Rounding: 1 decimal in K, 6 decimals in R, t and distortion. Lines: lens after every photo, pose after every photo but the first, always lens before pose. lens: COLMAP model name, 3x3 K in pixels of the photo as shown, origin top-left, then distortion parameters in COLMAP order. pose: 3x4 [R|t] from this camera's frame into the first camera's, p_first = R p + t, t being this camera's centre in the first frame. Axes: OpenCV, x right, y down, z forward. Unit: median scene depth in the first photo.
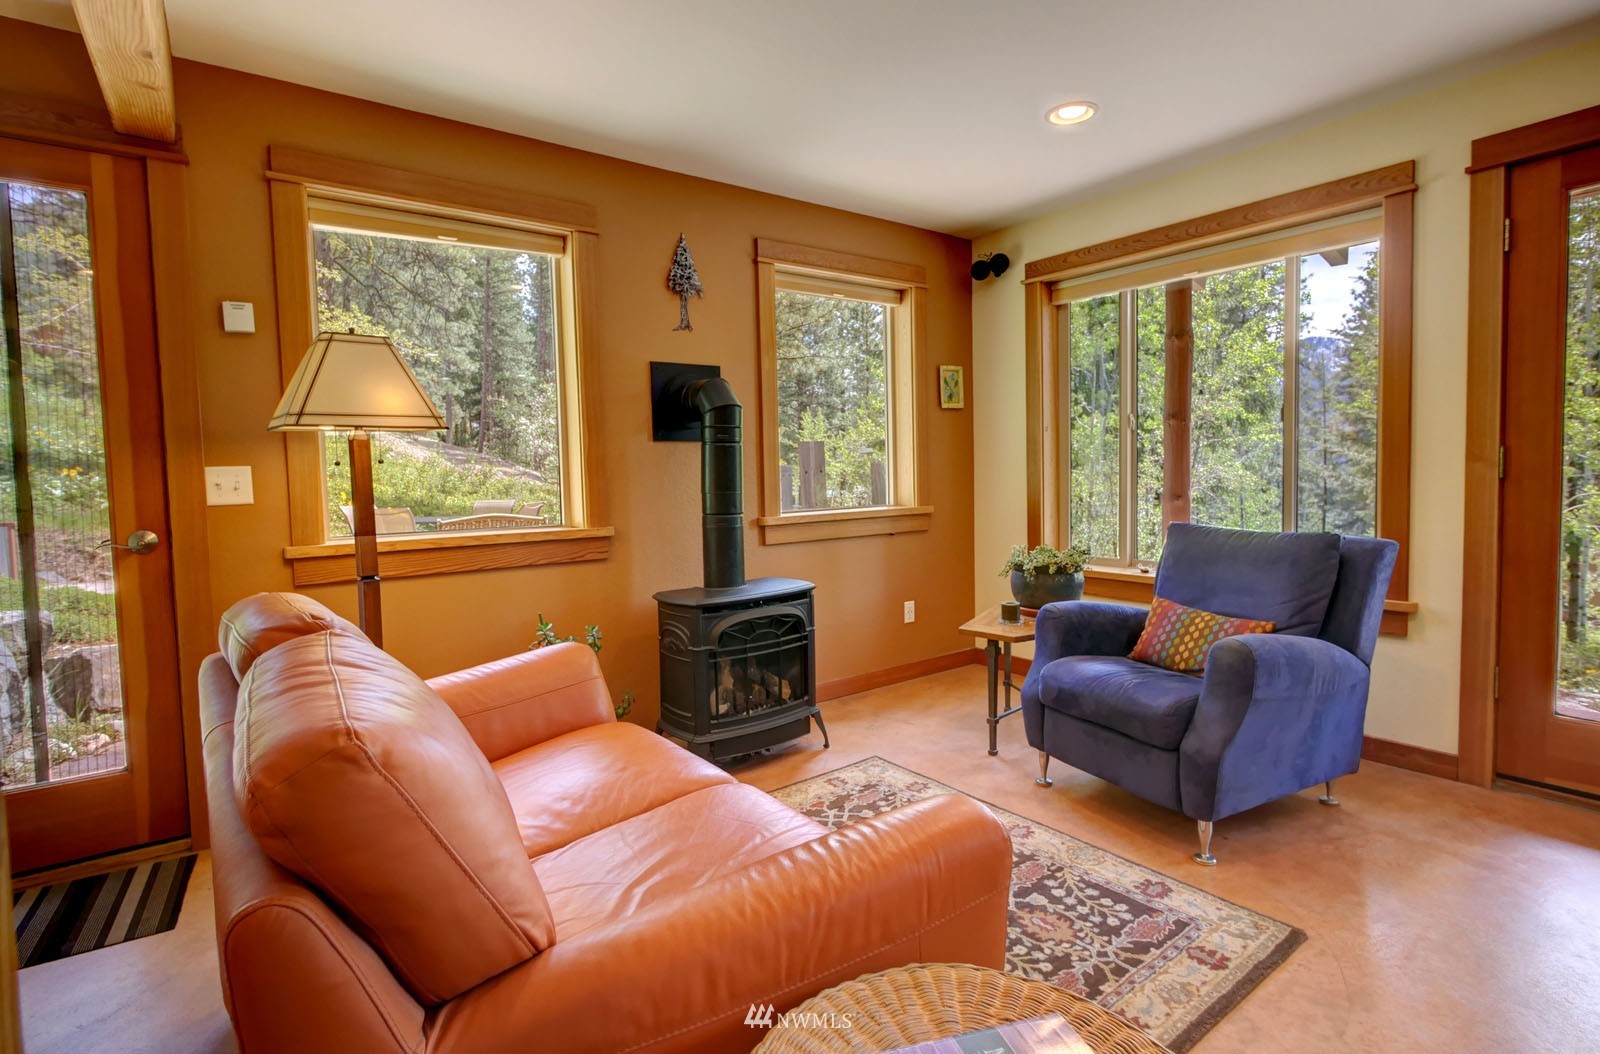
lens RADIAL K [[780.7, 0, 817.4], [0, 780.7, 520.3], [0, 0, 1]] dist [-0.000471, 0.000415]
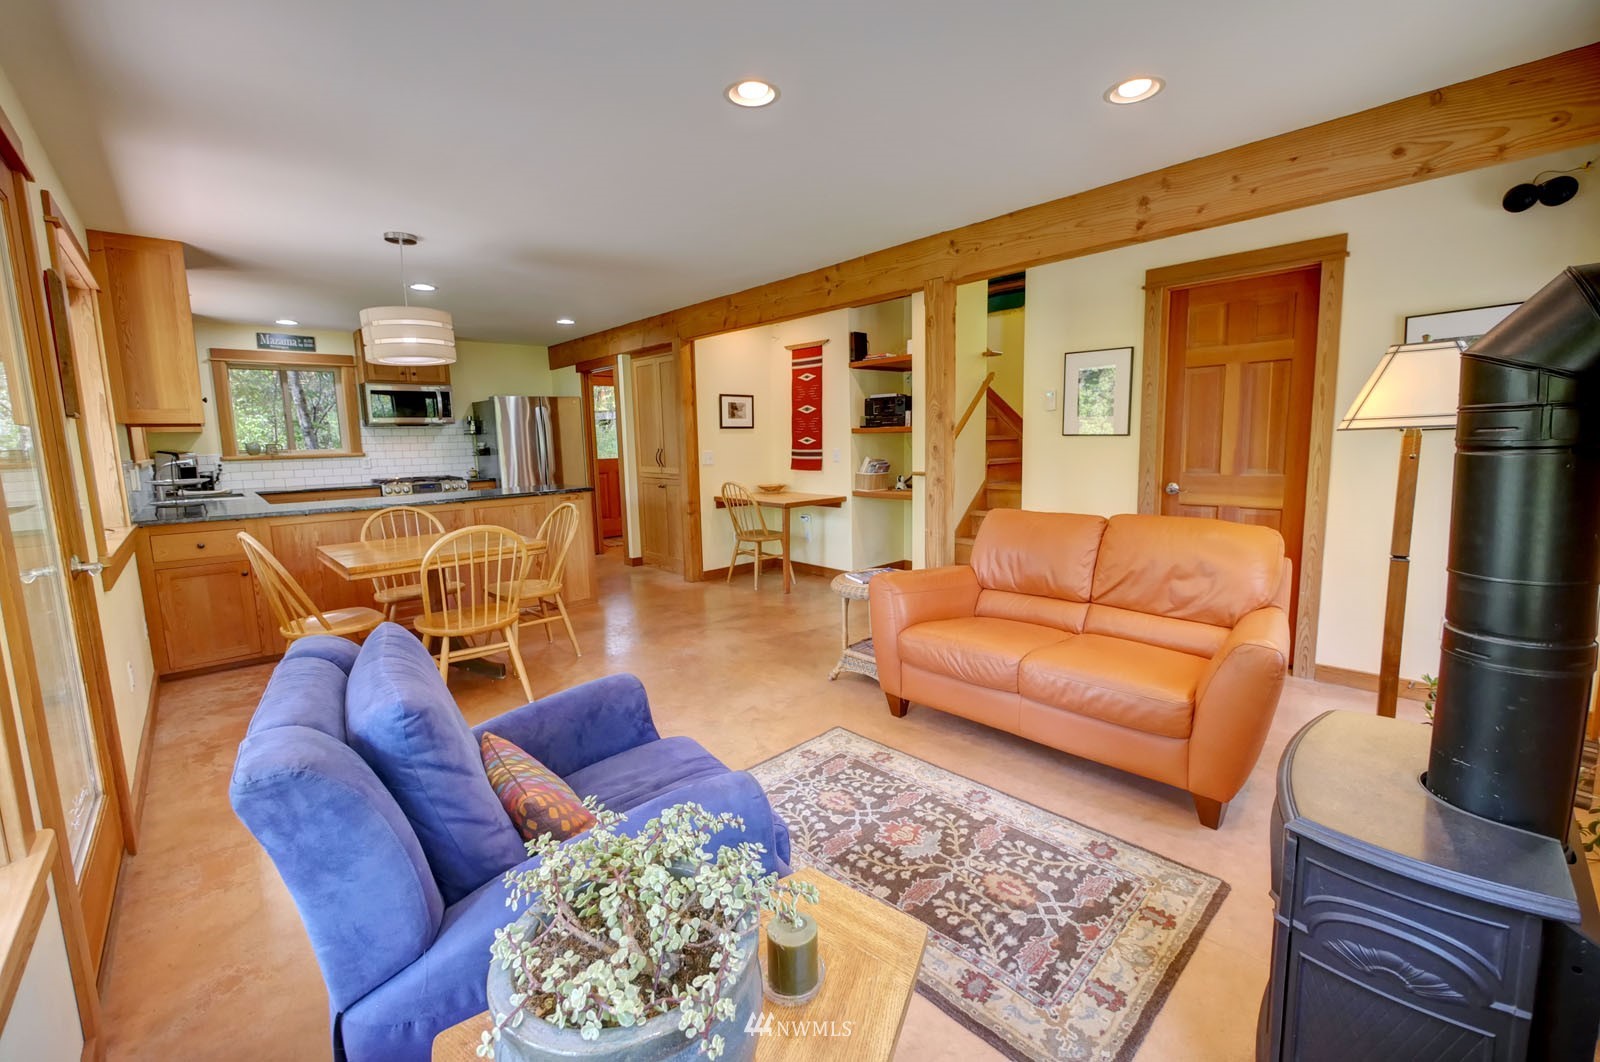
lens RADIAL K [[663.2, 0, 812.4], [0, 663.2, 521.0], [0, 0, 1]] dist [-0.008273, 0.000605]
pose [[-0.992873, 0.059316, -0.103363, 0.369388], [0.038291, 0.980126, 0.194645, -0.195406], [0.112854, 0.189300, -0.975412, 1.787884]]
